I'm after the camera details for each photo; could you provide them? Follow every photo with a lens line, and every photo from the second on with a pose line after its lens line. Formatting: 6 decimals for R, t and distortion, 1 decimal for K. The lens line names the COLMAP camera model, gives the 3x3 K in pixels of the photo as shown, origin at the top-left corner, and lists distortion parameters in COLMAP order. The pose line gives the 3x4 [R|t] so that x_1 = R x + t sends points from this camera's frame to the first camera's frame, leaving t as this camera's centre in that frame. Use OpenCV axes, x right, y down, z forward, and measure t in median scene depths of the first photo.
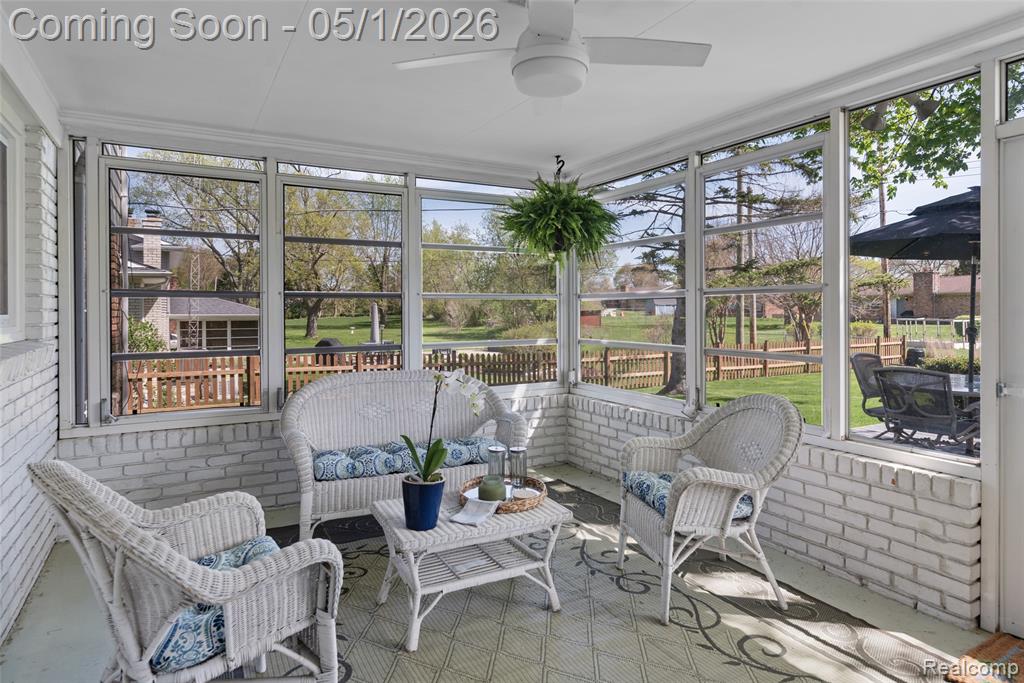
lens RADIAL K [[617.6, 0, 514.4], [0, 617.6, 313.4], [0, 0, 1]] dist [0.003927, 0.000980]
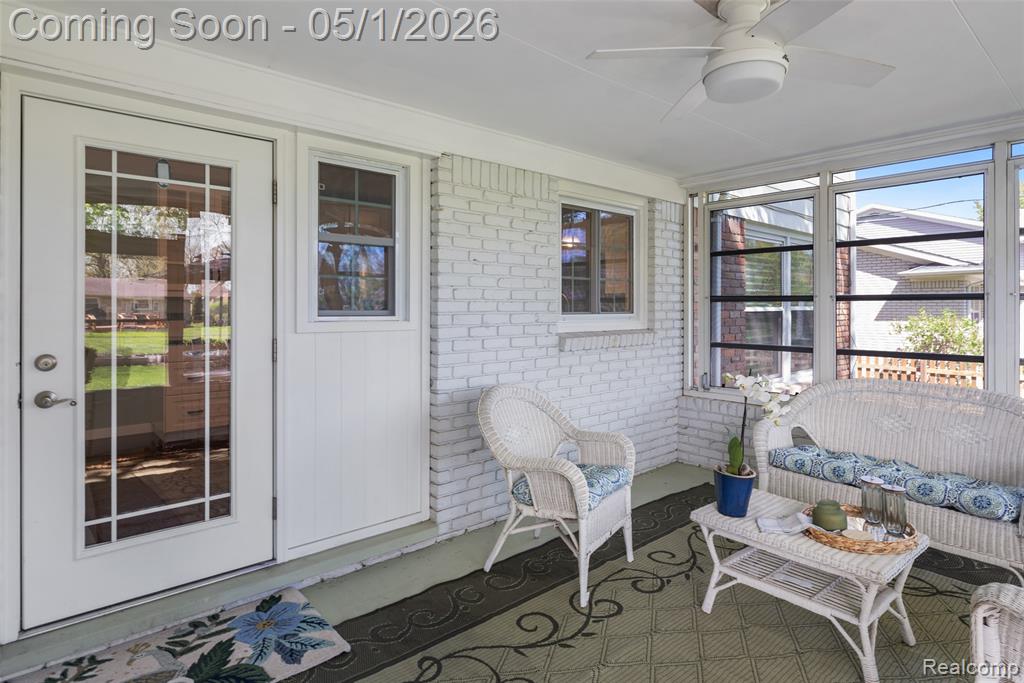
lens RADIAL K [[545.7, 0, 500.9], [0, 545.7, 323.5], [0, 0, 1]] dist [-0.001132, -0.000214]
pose [[0.191490, 0.028950, -0.981067, 0.570341], [-0.013761, 0.999546, 0.026809, -0.005210], [0.981398, 0.008366, 0.191802, 0.340013]]
